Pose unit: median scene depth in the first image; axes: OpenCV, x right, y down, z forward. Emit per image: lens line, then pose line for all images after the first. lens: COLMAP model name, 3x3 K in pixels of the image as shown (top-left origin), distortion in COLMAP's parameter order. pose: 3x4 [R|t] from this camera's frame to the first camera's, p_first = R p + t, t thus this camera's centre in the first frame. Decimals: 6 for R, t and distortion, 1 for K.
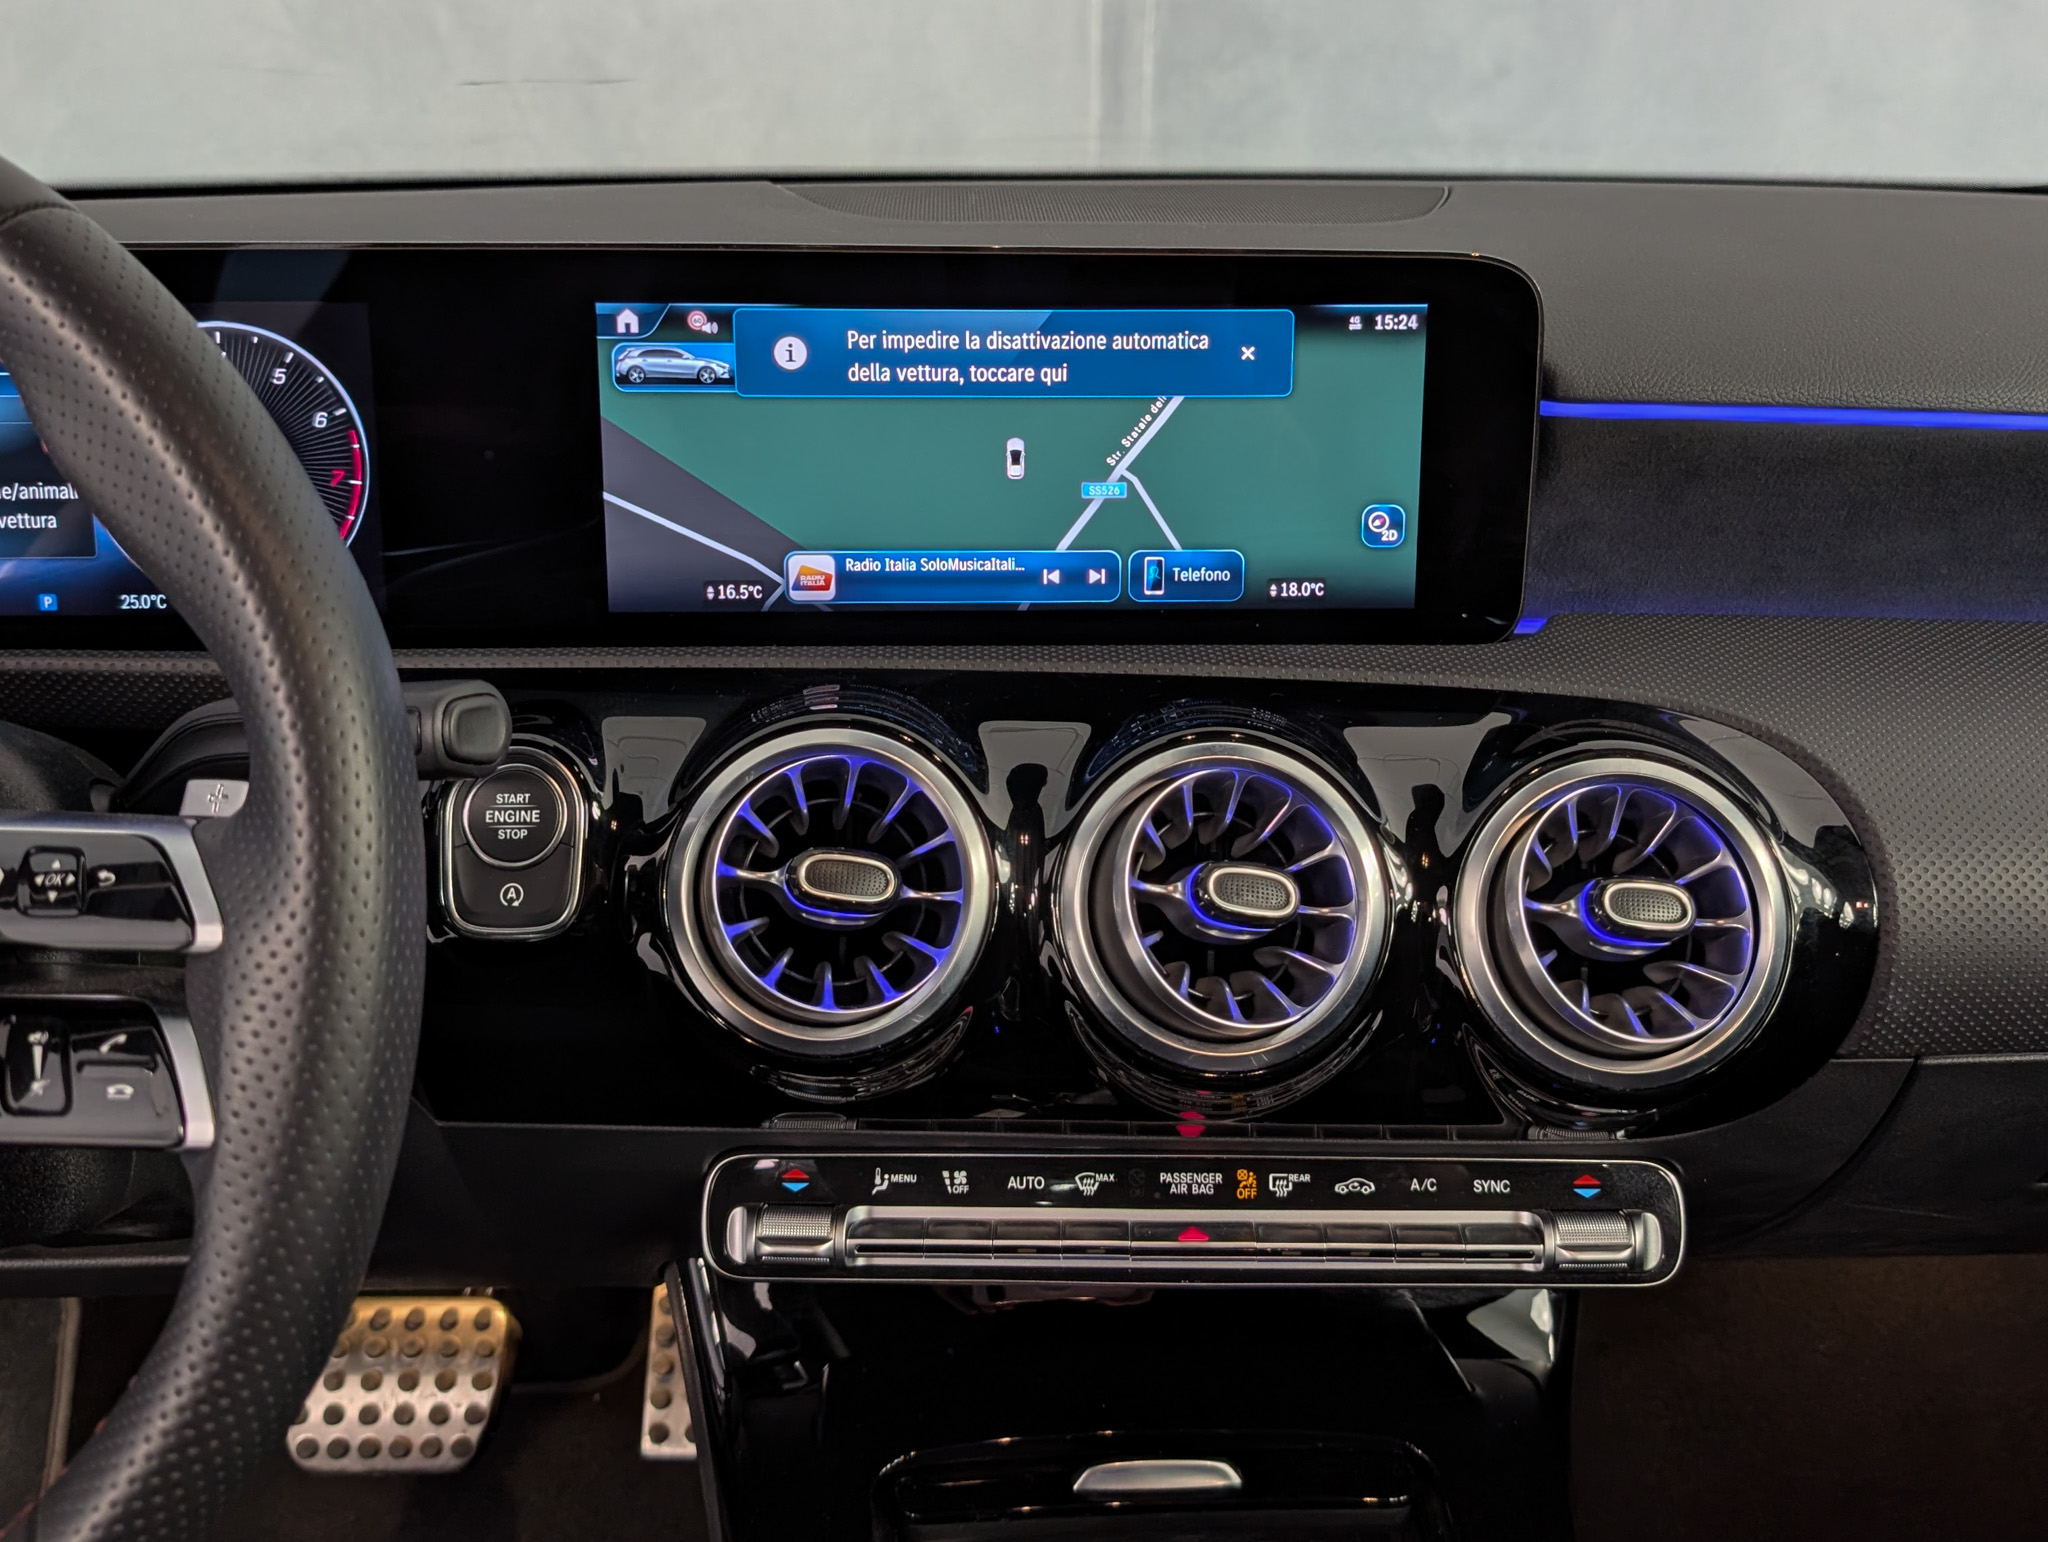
lens RADIAL K [[1983.7, 0, 1072.2], [0, 1983.7, 597.5], [0, 0, 1]] dist [0.049090, -0.215335]
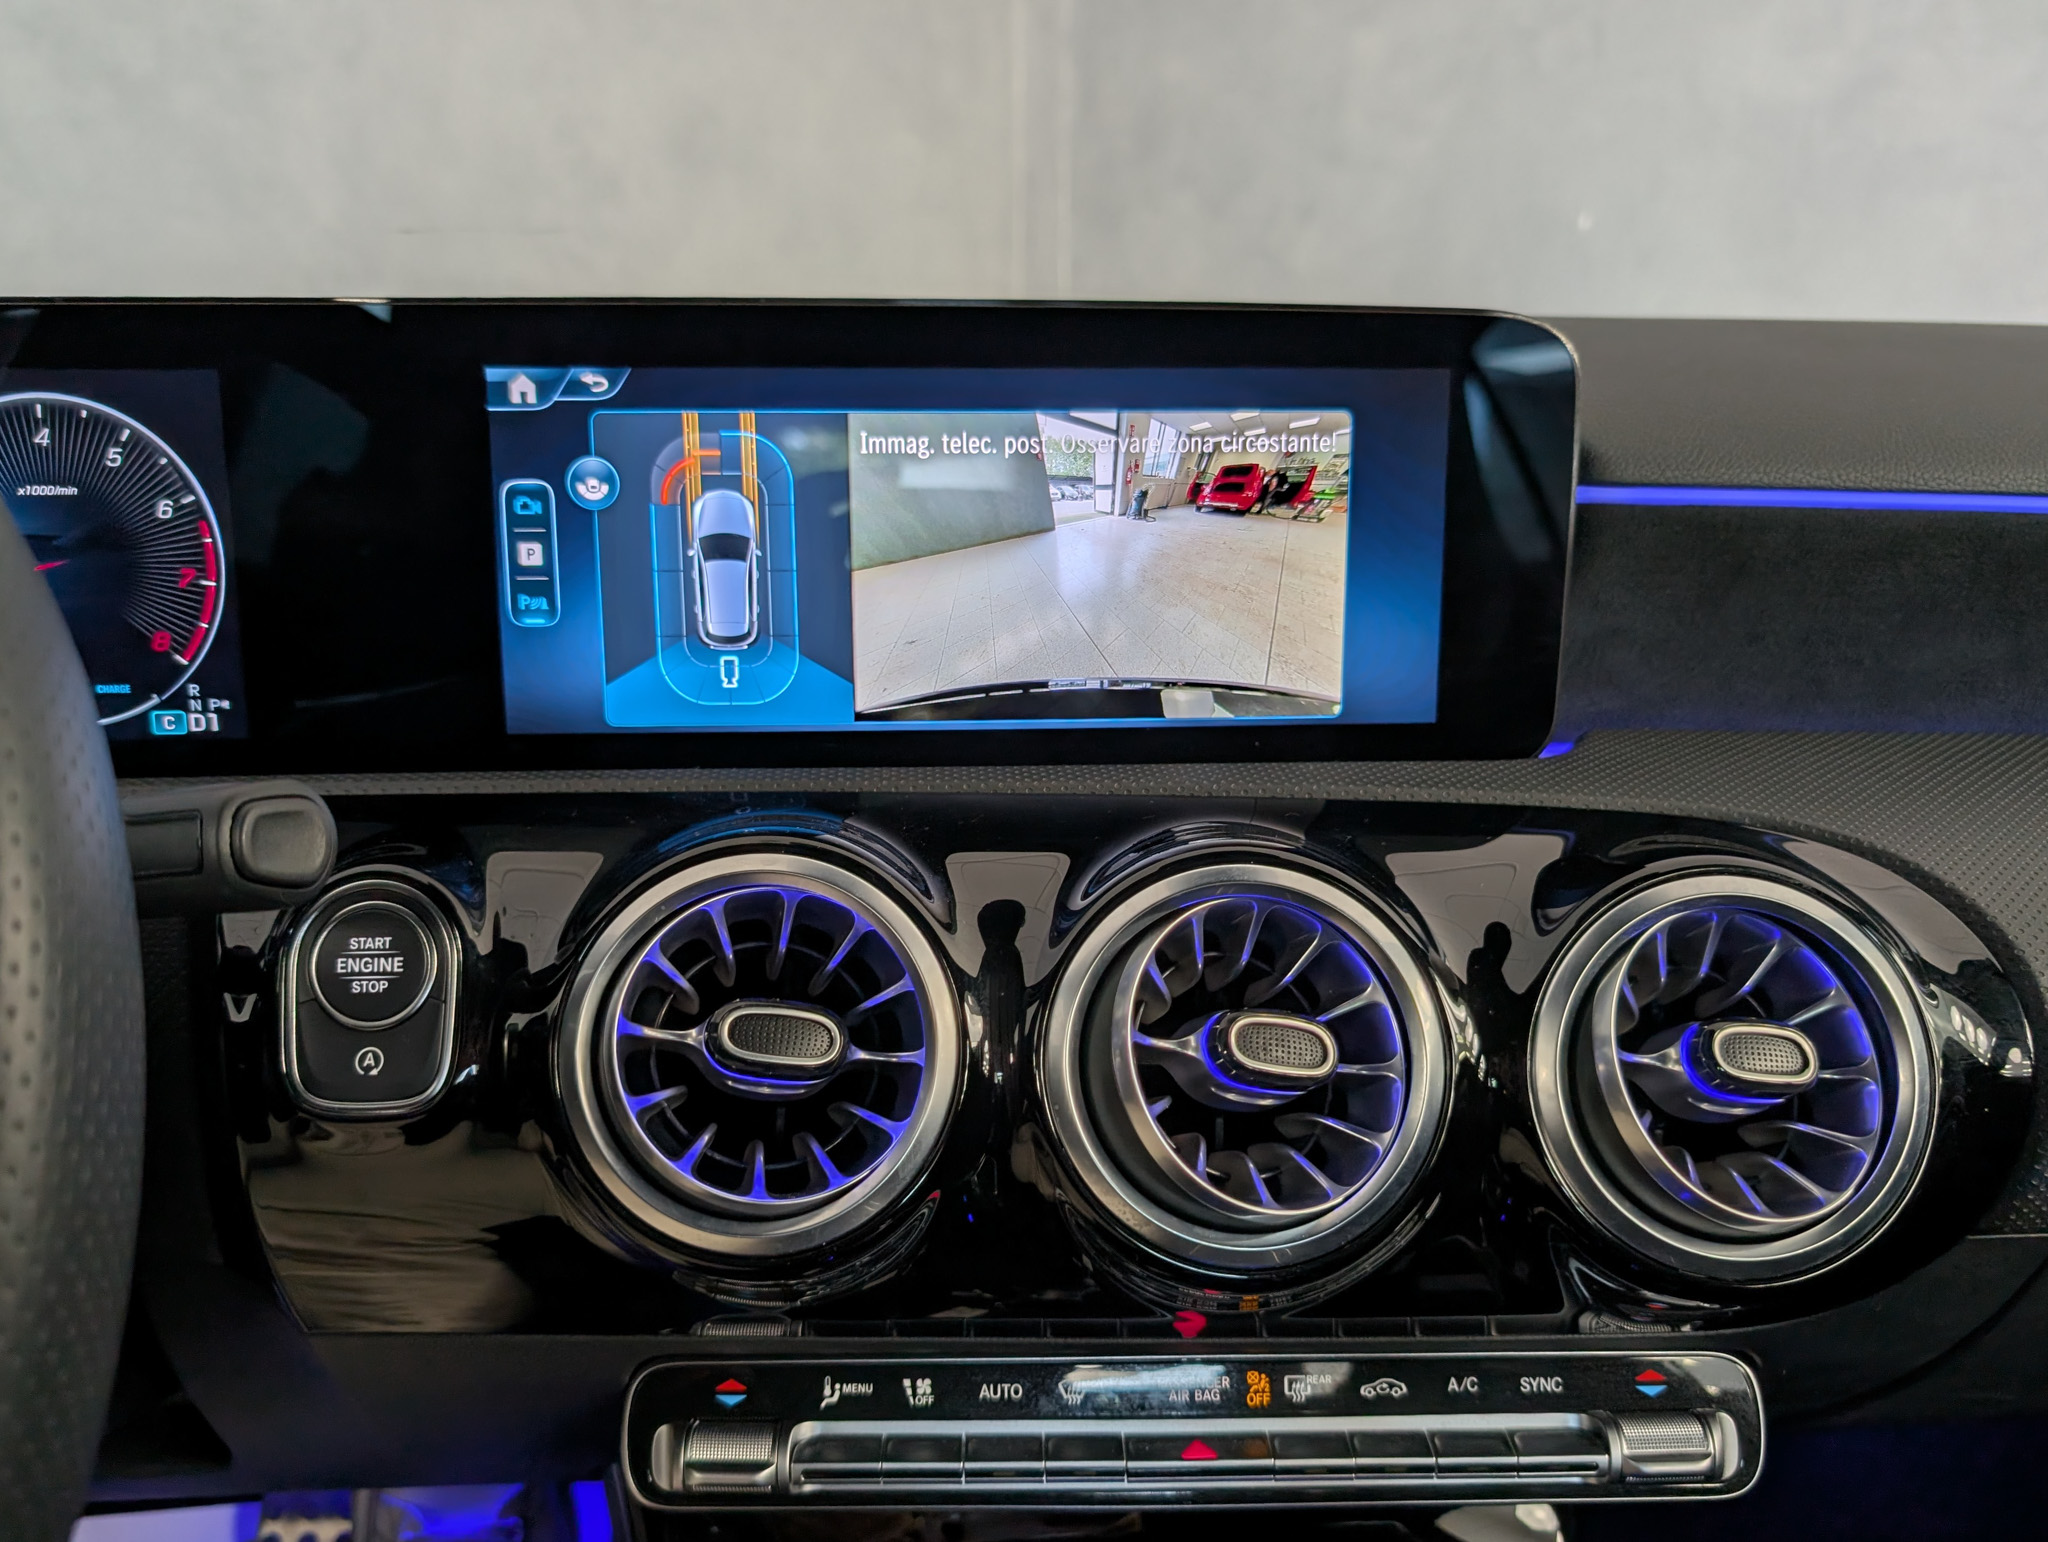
lens RADIAL K [[1608.0, 0, 1029.5], [0, 1608.0, 812.4], [0, 0, 1]] dist [-0.024314, 0.007211]
pose [[0.999726, -0.011355, 0.020486, -0.022458], [0.011500, 0.999909, -0.006987, 0.050564], [-0.020405, 0.007221, 0.999766, 0.311474]]
